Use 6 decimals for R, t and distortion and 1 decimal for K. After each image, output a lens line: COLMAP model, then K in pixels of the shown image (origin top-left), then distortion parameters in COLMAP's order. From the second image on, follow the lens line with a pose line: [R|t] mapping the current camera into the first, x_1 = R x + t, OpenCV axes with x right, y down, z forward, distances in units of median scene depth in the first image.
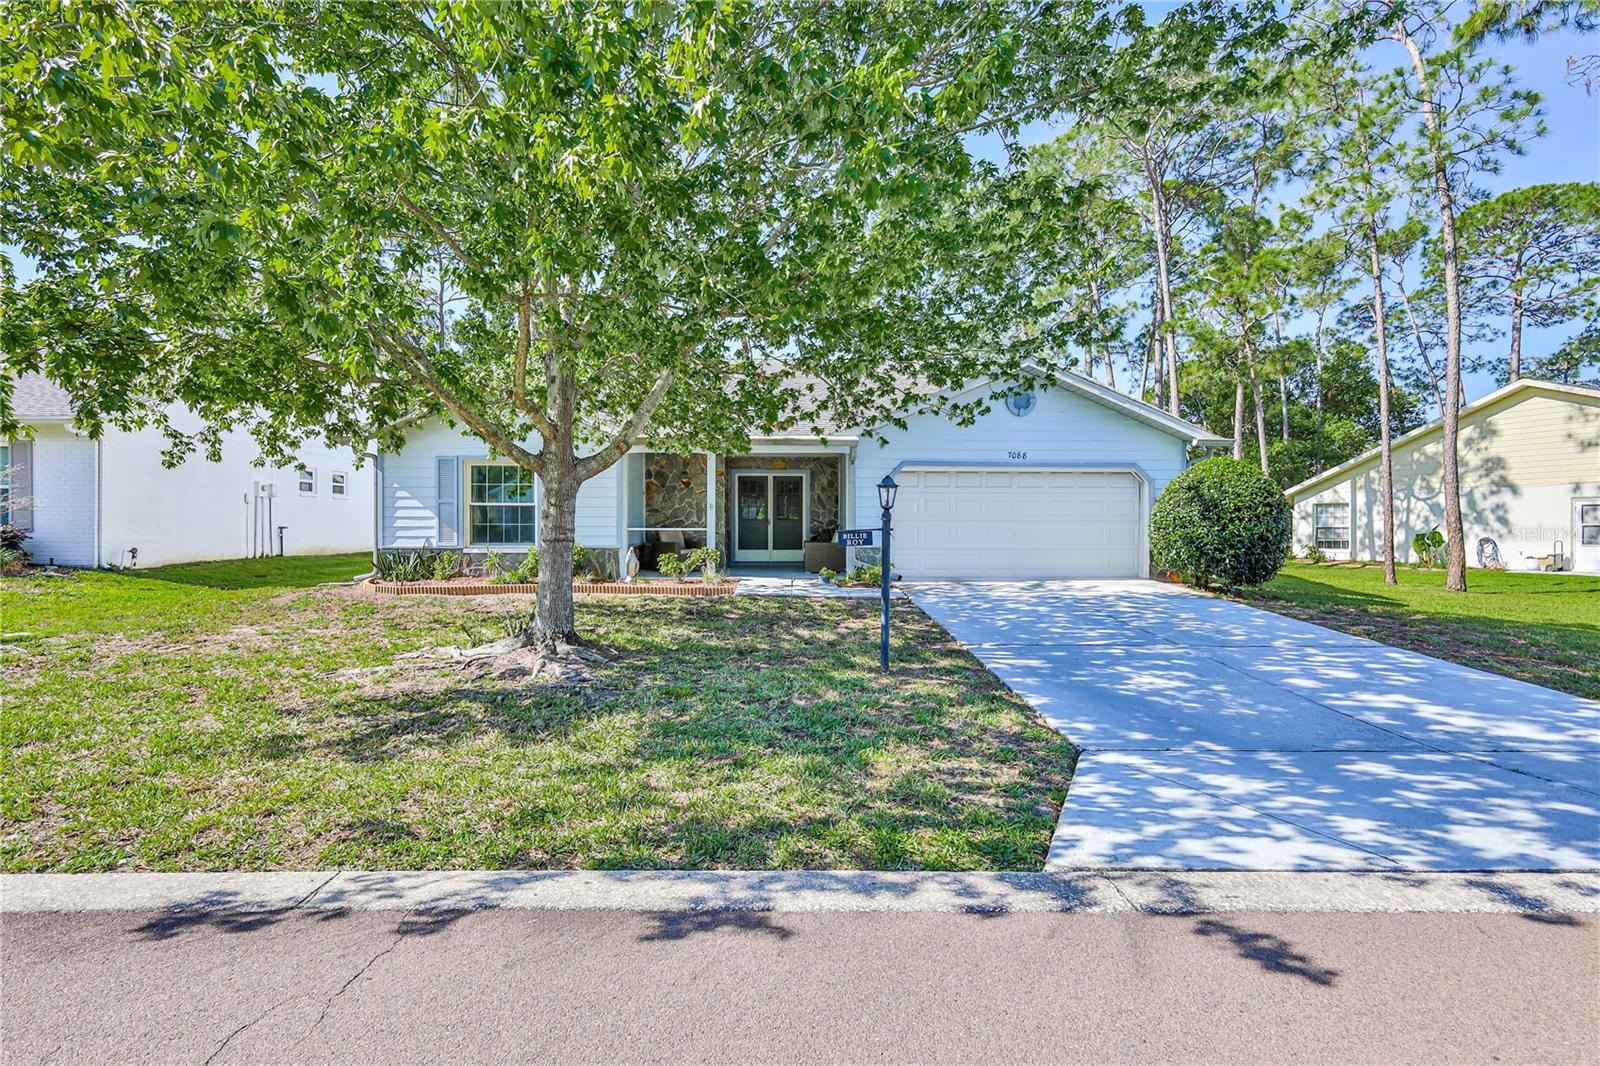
lens RADIAL K [[701.5, 0, 800.0], [0, 701.5, 533.0], [0, 0, 1]] dist [0.000317, -0.000070]
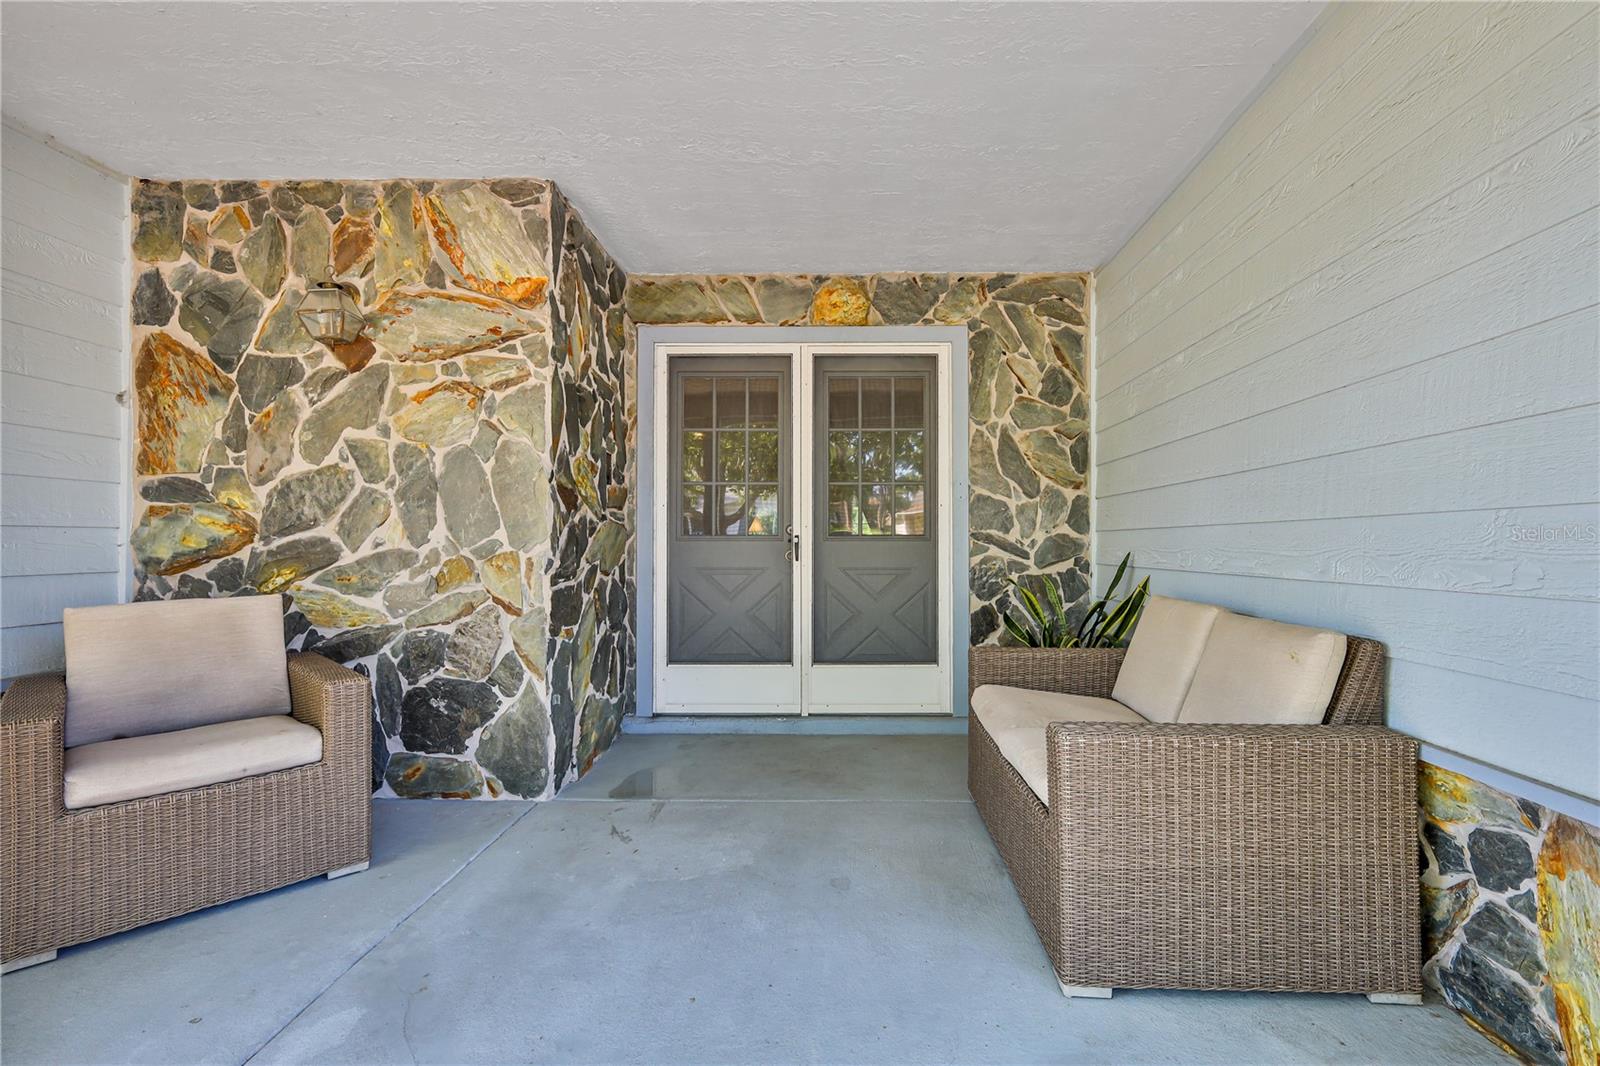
lens RADIAL K [[654.6, 0, 836.0], [0, 654.6, 530.6], [0, 0, 1]] dist [-0.000046, -0.000032]
pose [[0.998629, -0.009004, -0.051561, -0.024439], [0.007213, 0.999367, -0.034827, -0.015477], [0.051842, 0.034407, 0.998062, 0.970681]]
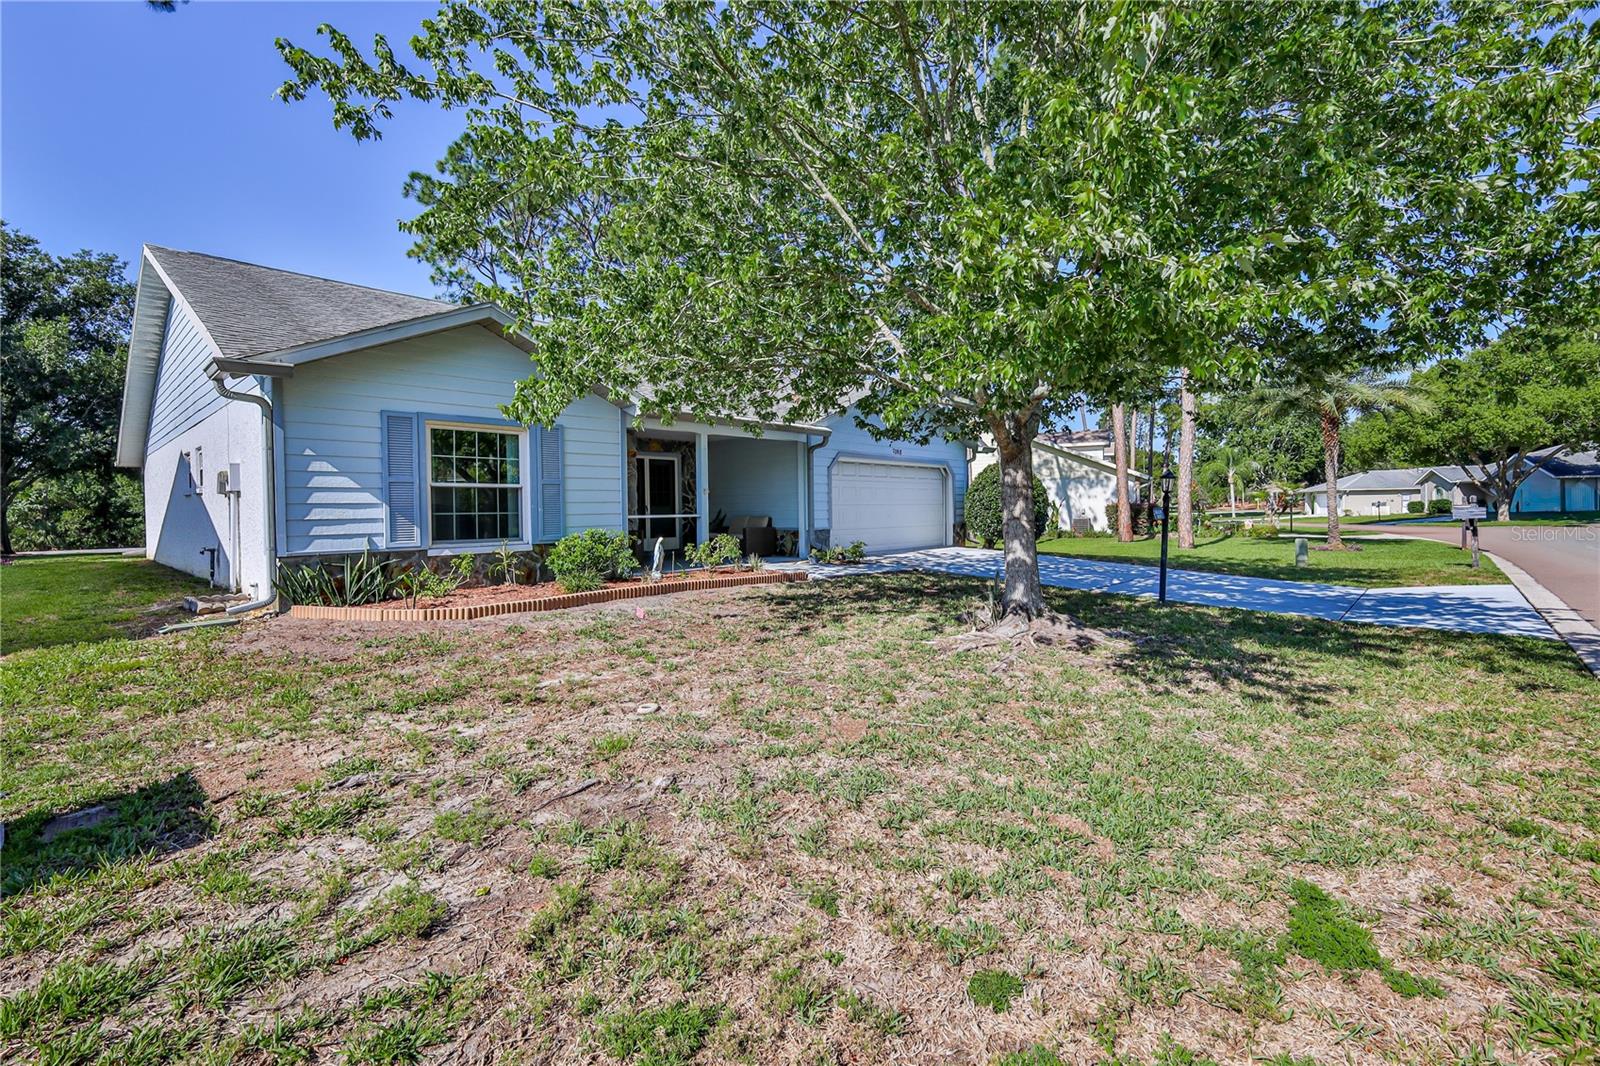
lens RADIAL K [[701.5, 0, 800.0], [0, 701.5, 533.0], [0, 0, 1]] dist [0.000317, -0.000070]
pose [[0.696062, -0.035115, 0.717122, -0.710254], [0.024667, 0.999383, 0.024994, -0.002250], [-0.717557, 0.000292, 0.696499, 0.265223]]
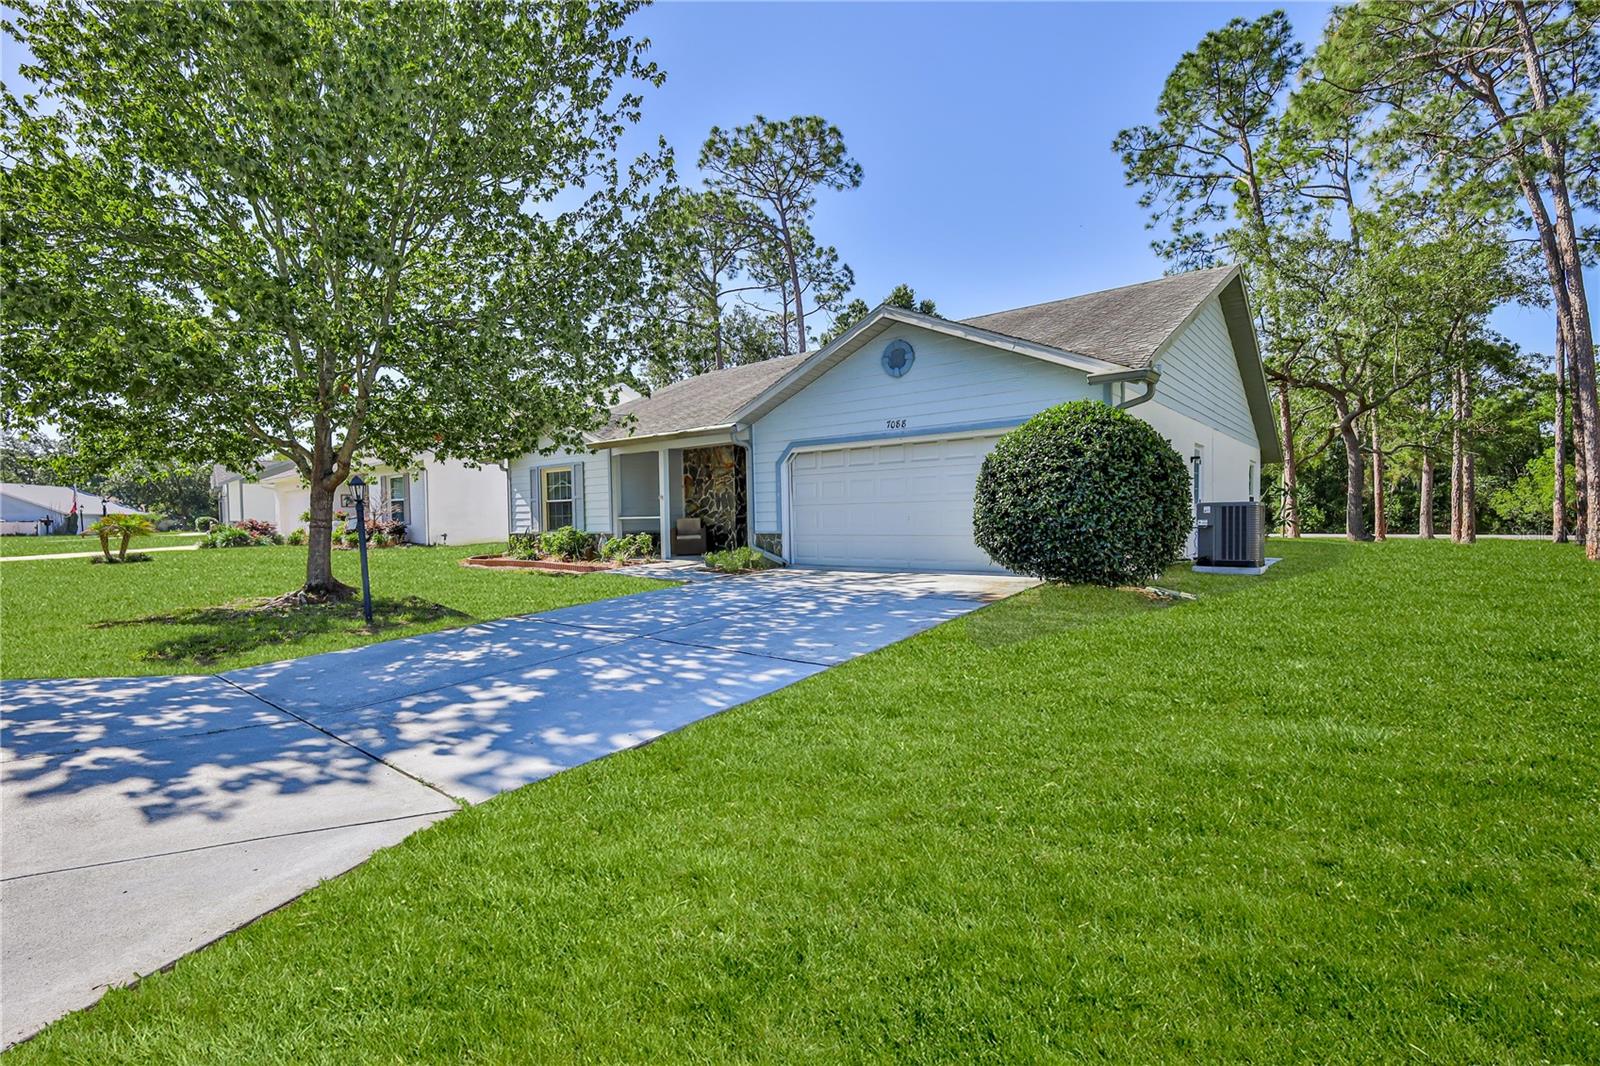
lens RADIAL K [[701.5, 0, 800.0], [0, 701.5, 533.0], [0, 0, 1]] dist [0.000317, -0.000070]
pose [[0.758125, 0.000093, -0.652110, 0.786217], [0.013356, 0.999788, 0.015670, 0.005173], [0.651973, -0.020589, 0.757963, 0.289901]]
